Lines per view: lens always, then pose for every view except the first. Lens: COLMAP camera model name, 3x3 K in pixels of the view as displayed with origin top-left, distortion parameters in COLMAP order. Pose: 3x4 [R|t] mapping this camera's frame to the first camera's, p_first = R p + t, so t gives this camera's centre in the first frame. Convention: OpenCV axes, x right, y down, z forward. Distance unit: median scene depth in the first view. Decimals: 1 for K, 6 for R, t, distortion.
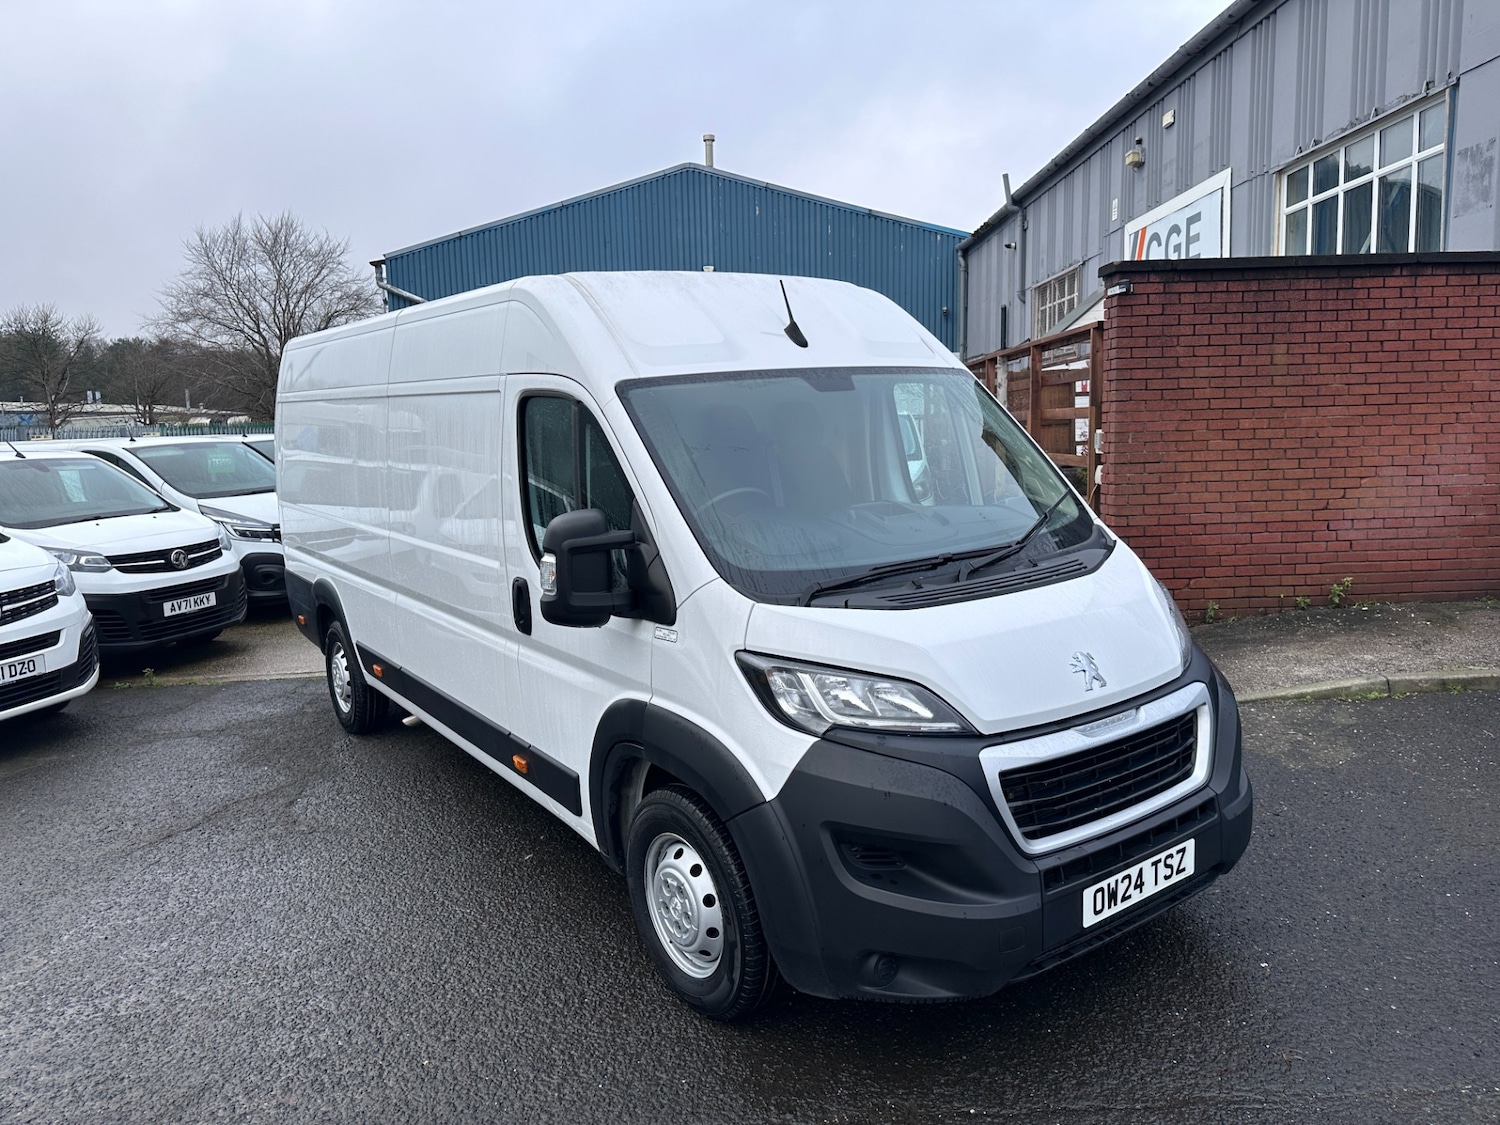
lens RADIAL K [[1053.6, 0, 741.0], [0, 1053.6, 550.4], [0, 0, 1]] dist [0.031033, -0.038799]
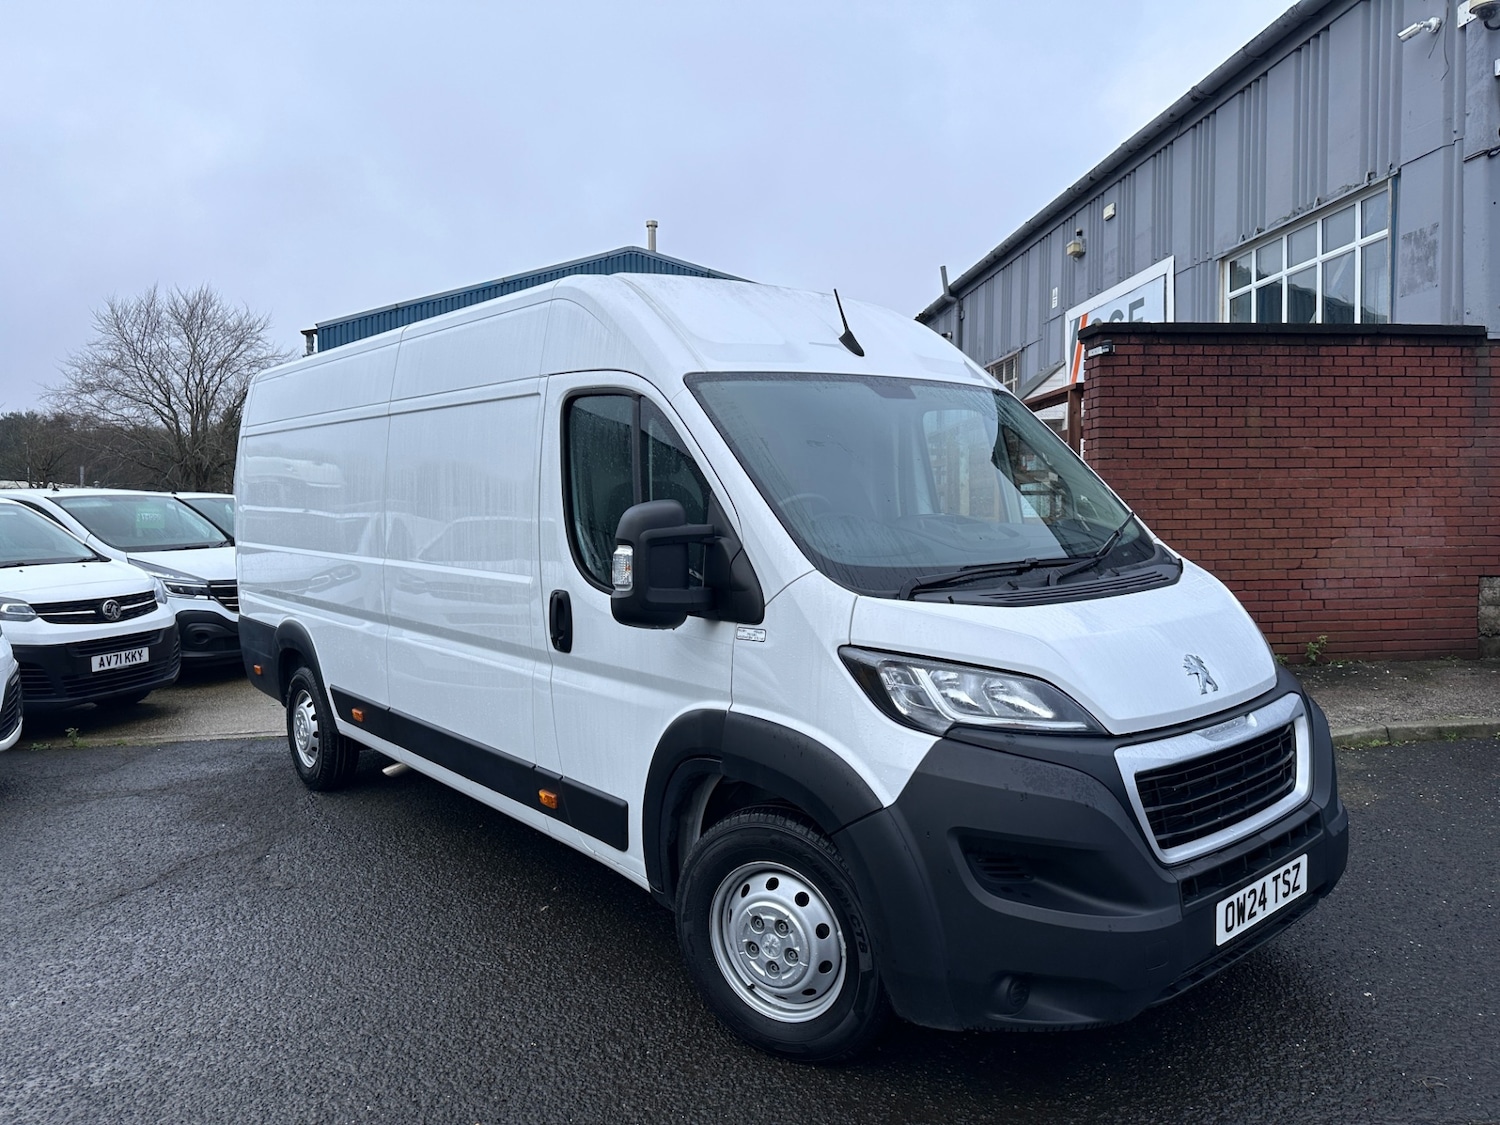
lens RADIAL K [[1053.6, 0, 754.4], [0, 1053.6, 553.7], [0, 0, 1]] dist [0.031033, -0.038799]
pose [[0.995905, 0.014742, 0.089192, -0.123720], [-0.007326, 0.996530, -0.082913, 0.070167], [-0.090104, 0.081920, 0.992557, 0.066086]]
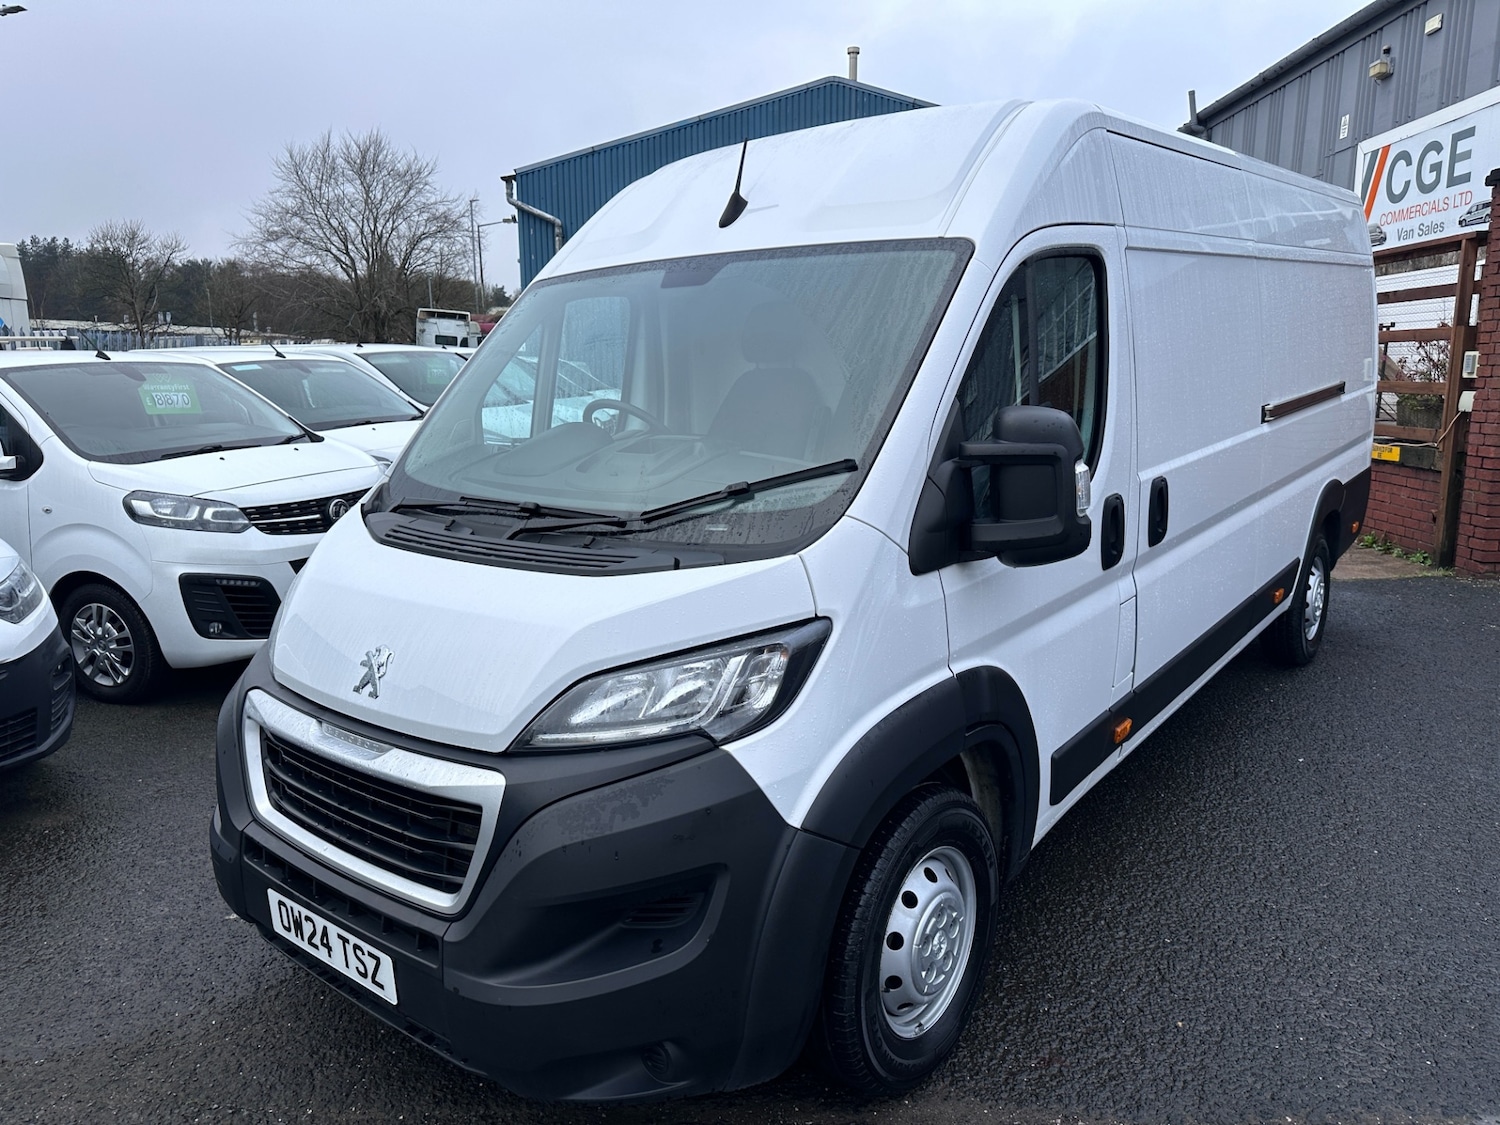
lens RADIAL K [[1053.6, 0, 756.7], [0, 1053.6, 558.3], [0, 0, 1]] dist [0.031033, -0.038799]
pose [[0.999029, 0.030267, -0.032030, -0.499785], [-0.028124, 0.997464, 0.065386, 0.043565], [0.033927, -0.064422, 0.997346, 0.117098]]
